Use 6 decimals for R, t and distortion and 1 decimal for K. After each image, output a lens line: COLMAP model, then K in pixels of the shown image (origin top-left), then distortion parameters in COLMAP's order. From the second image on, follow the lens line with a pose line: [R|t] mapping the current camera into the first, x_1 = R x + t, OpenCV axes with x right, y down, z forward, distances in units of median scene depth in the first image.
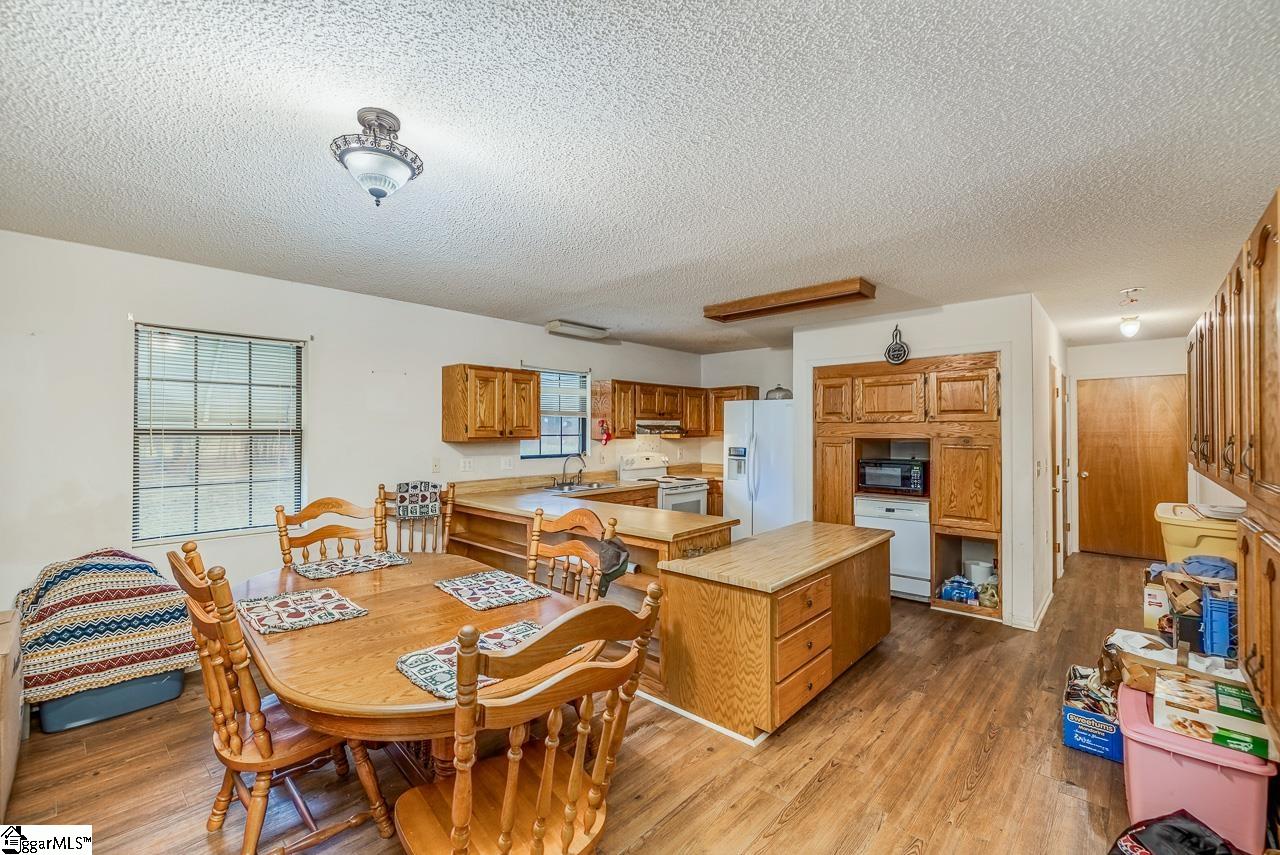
lens RADIAL K [[558.7, 0, 638.3], [0, 558.7, 428.6], [0, 0, 1]] dist [-0.000583, -0.000026]
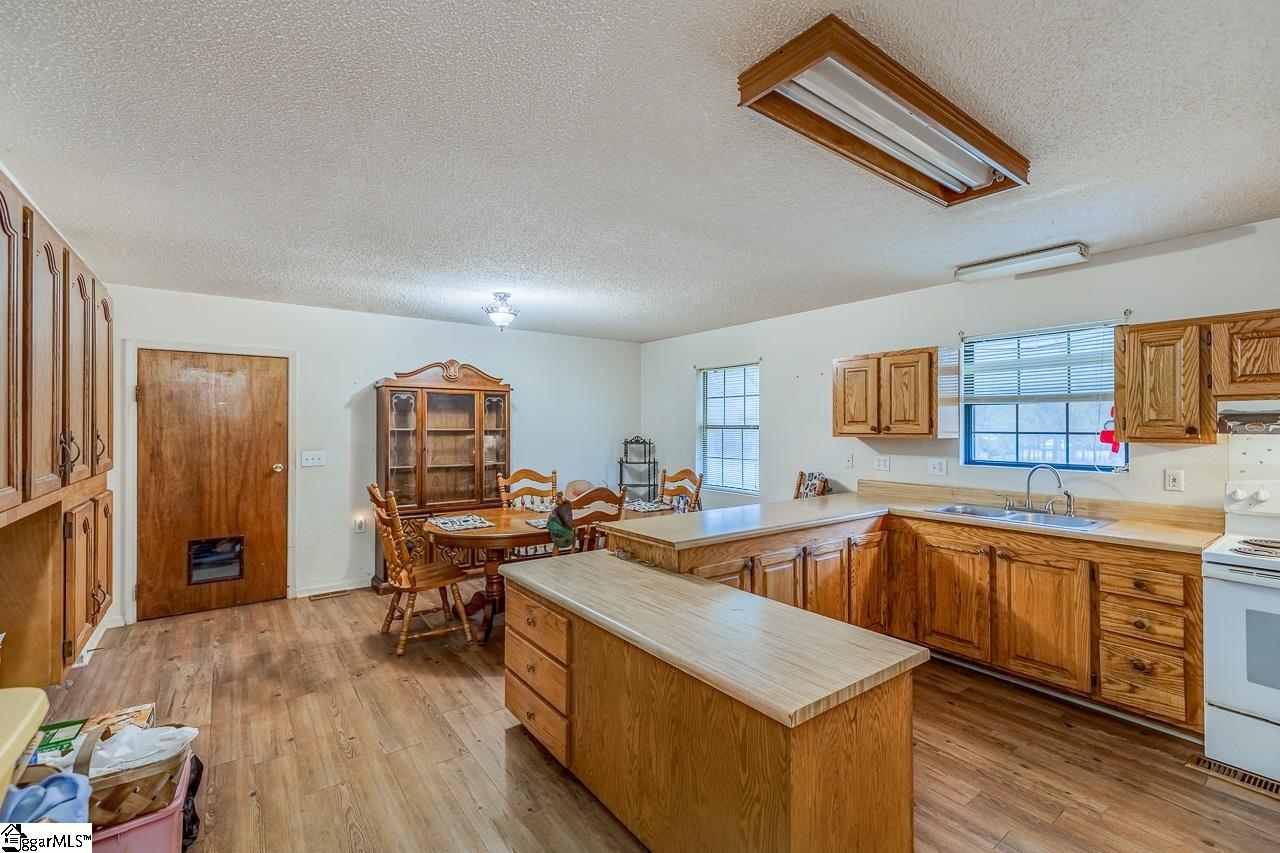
lens RADIAL K [[558.7, 0, 639.5], [0, 558.7, 426.0], [0, 0, 1]] dist [-0.000583, -0.000026]
pose [[-0.207828, -0.003988, -0.978157, 0.592691], [0.005596, 0.999970, -0.005266, 0.005255], [0.978149, -0.006568, -0.207800, 0.707057]]
